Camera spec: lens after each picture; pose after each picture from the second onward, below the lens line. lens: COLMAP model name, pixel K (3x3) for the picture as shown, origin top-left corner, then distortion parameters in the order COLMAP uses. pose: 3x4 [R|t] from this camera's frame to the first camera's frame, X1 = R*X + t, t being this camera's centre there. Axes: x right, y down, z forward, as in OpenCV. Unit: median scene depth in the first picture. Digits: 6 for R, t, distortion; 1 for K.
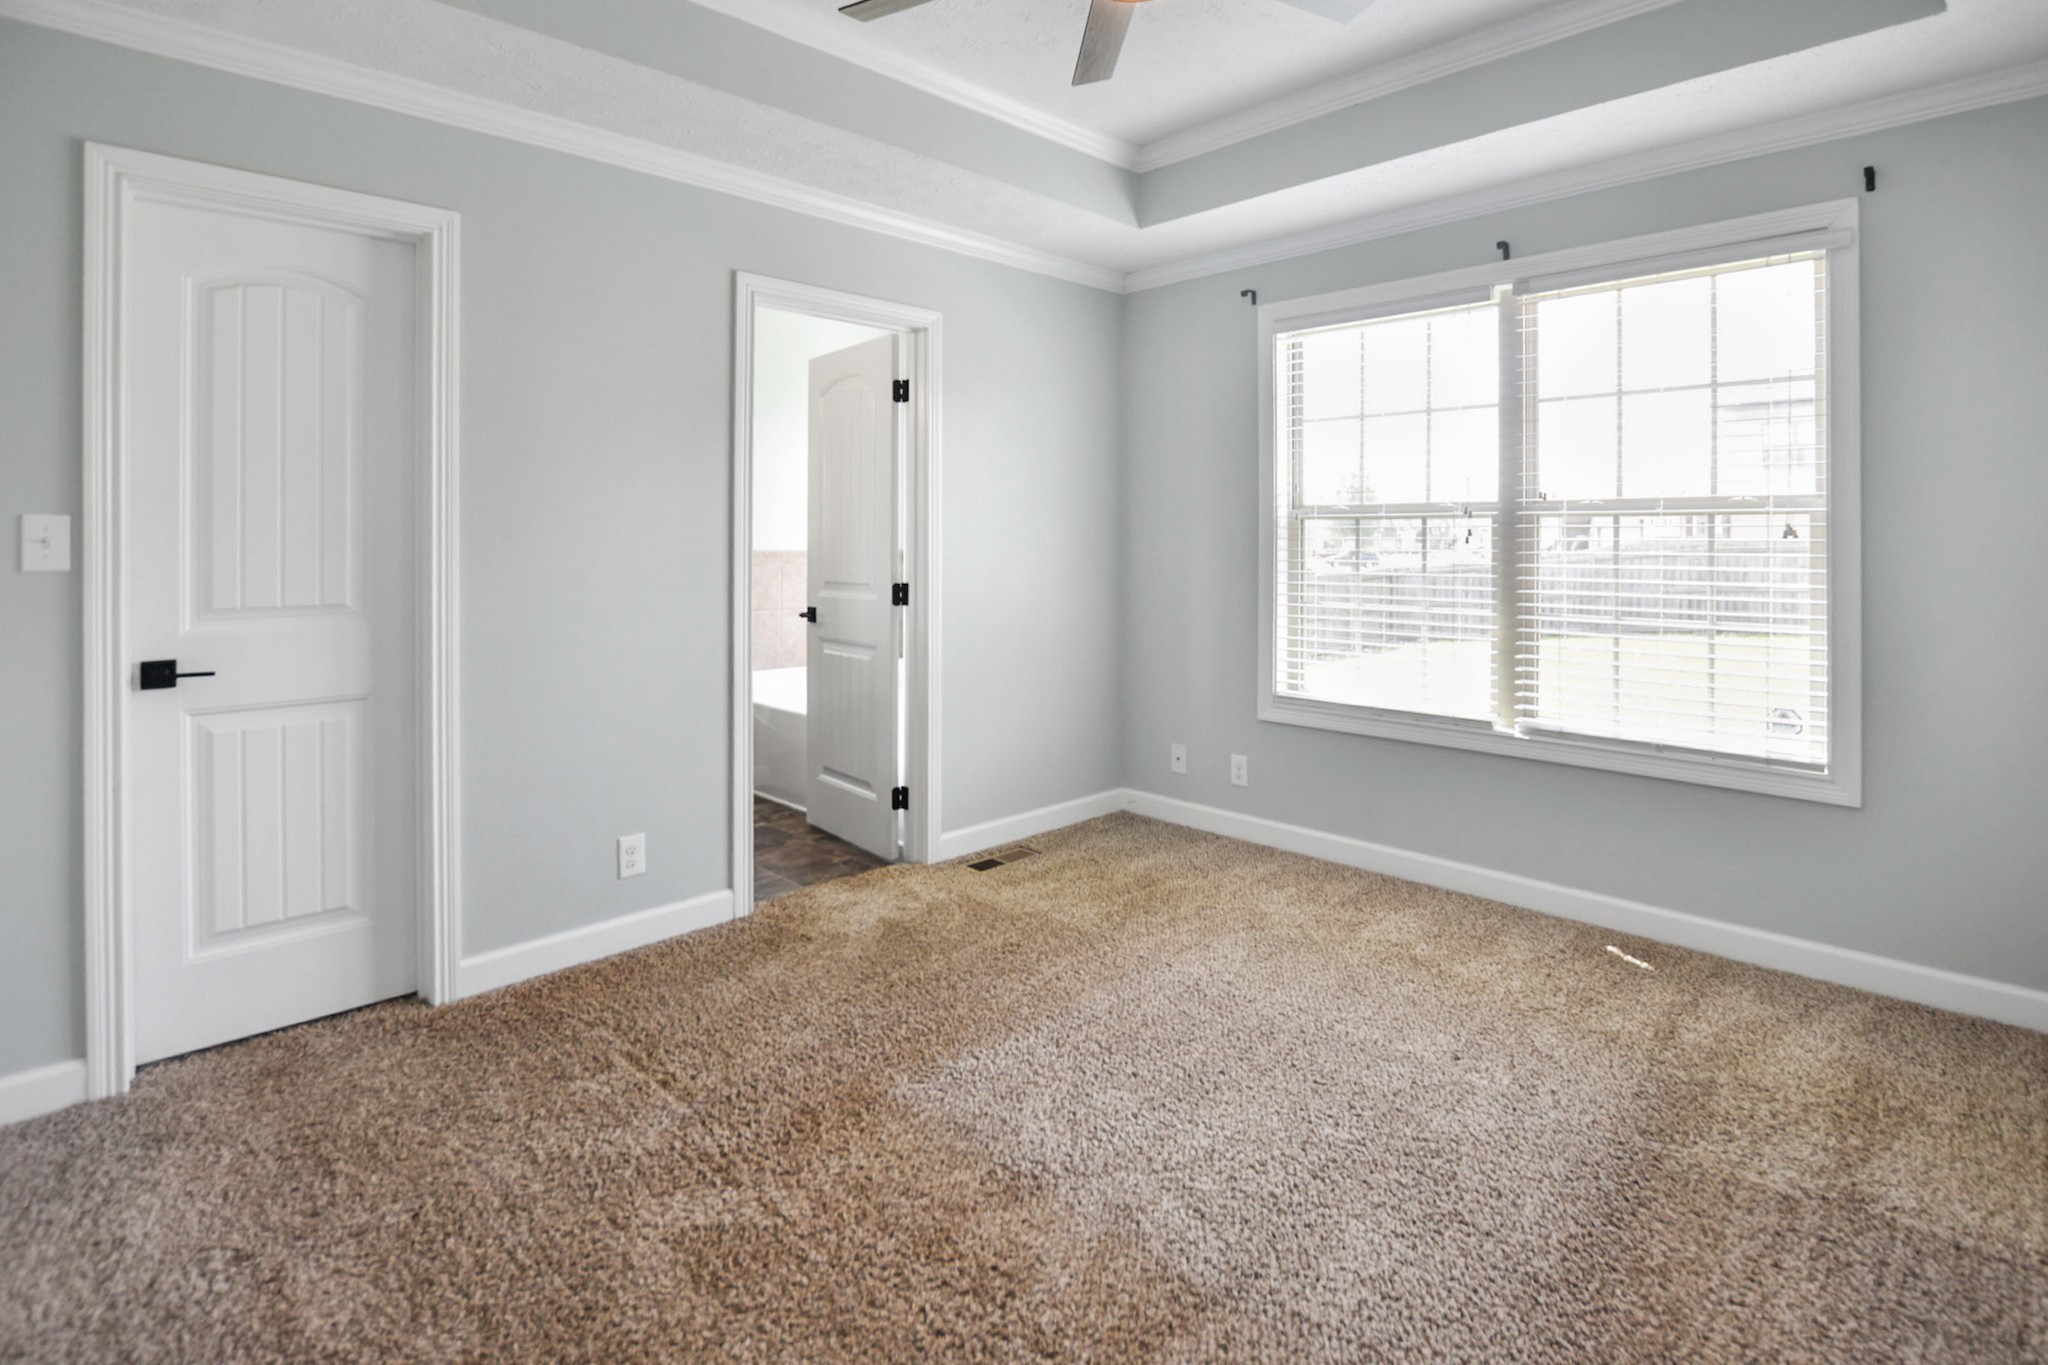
lens RADIAL K [[1007.2, 0, 1028.6], [0, 1007.2, 727.2], [0, 0, 1]] dist [-0.028524, 0.000511]
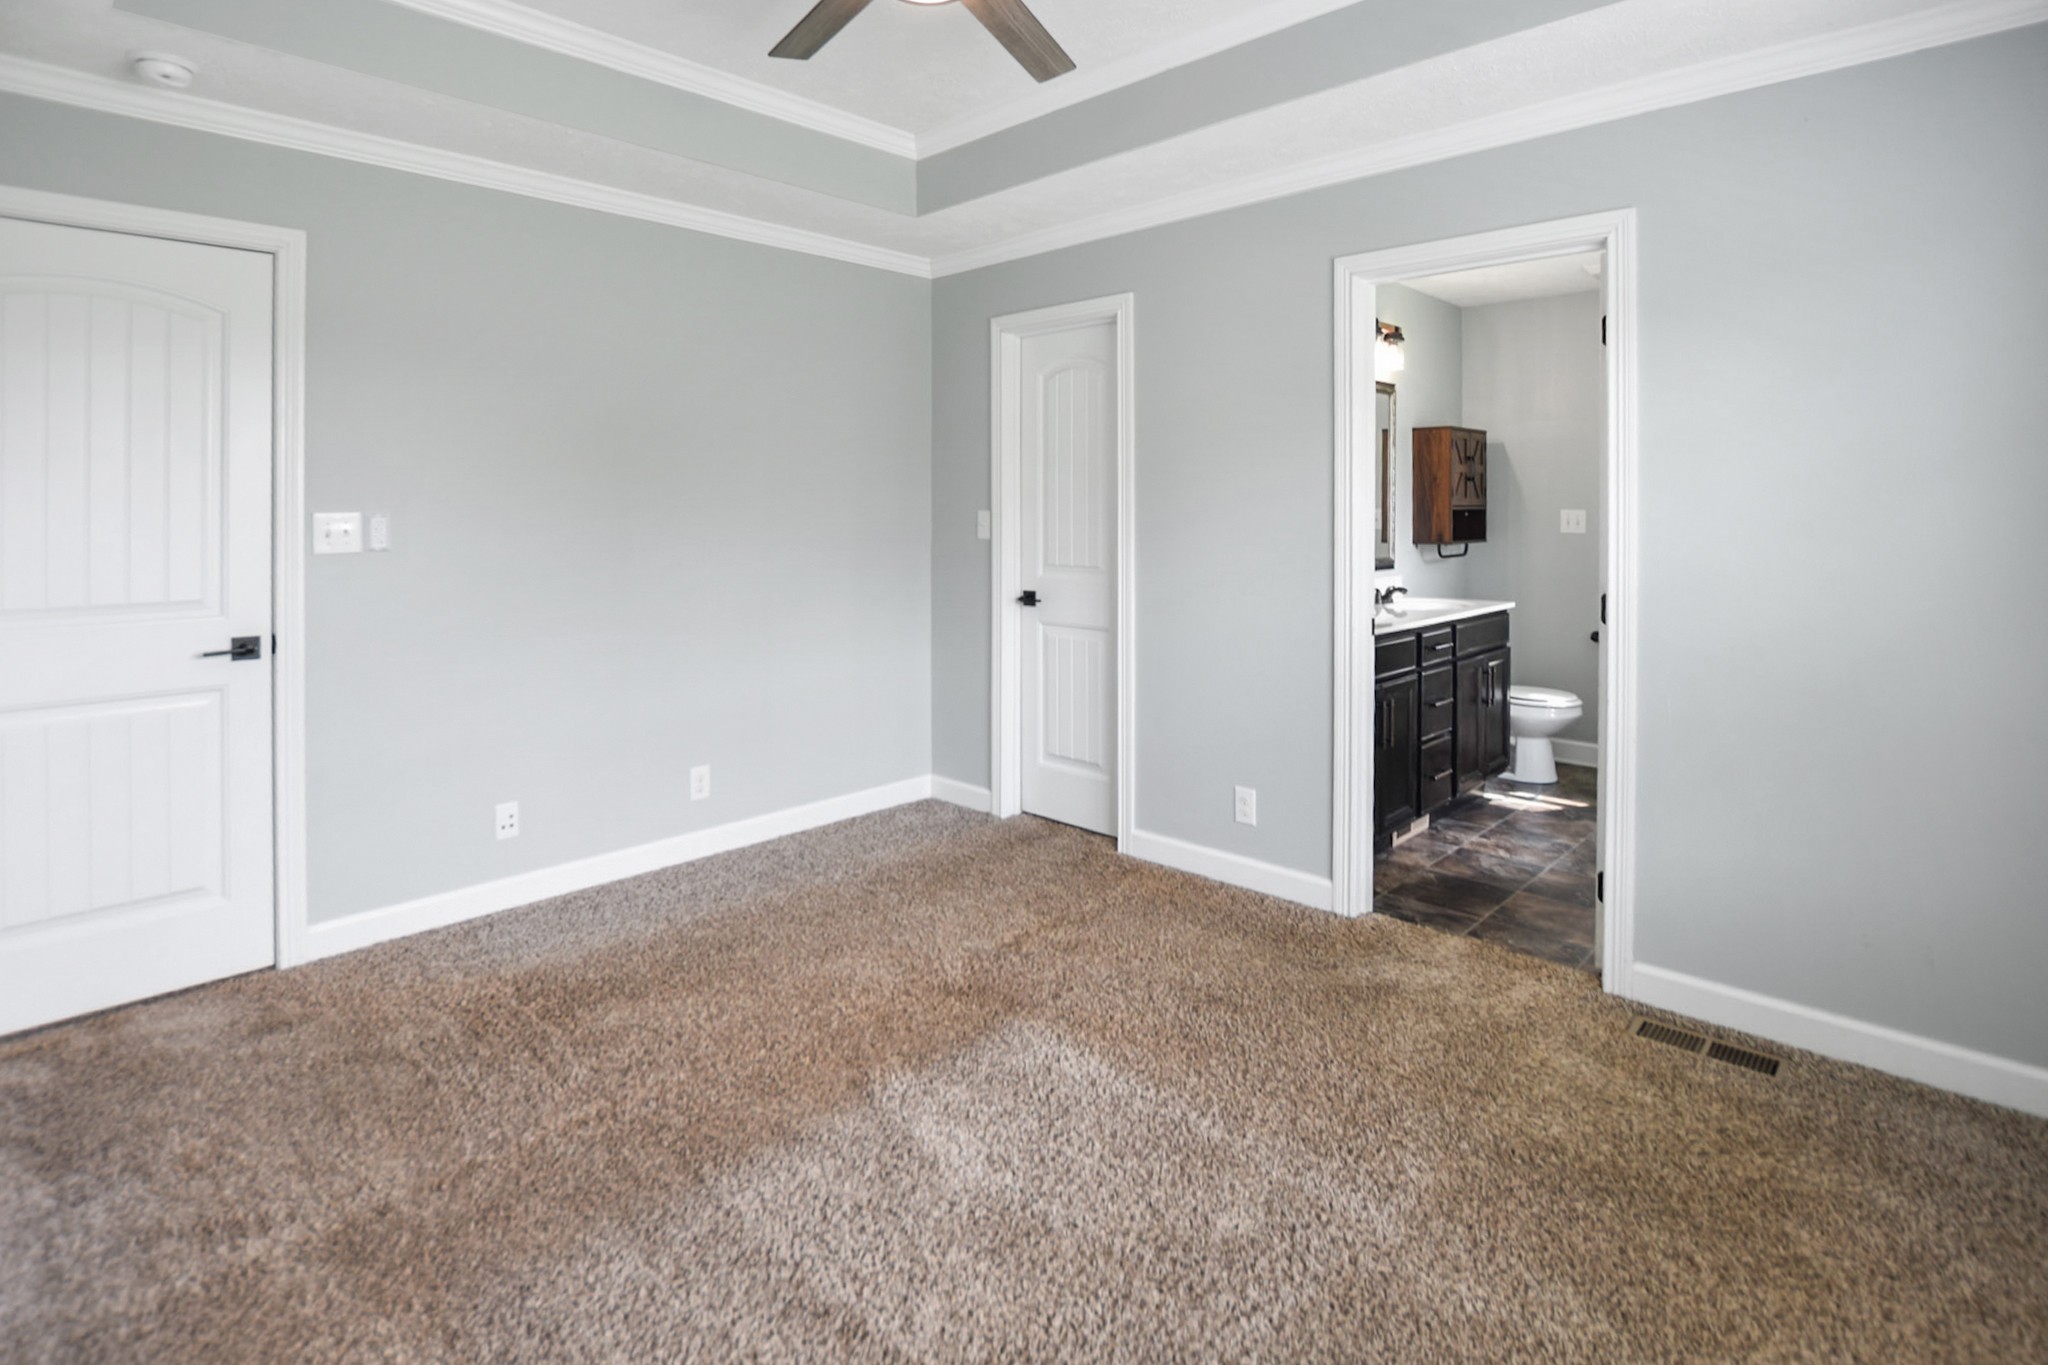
lens RADIAL K [[1007.2, 0, 1028.6], [0, 1007.2, 727.2], [0, 0, 1]] dist [-0.028524, 0.000511]
pose [[0.029486, 0.203223, -0.978688, 0.922198], [-0.193288, 0.961793, 0.193892, -0.175610], [0.980699, 0.183451, 0.067640, 0.872741]]
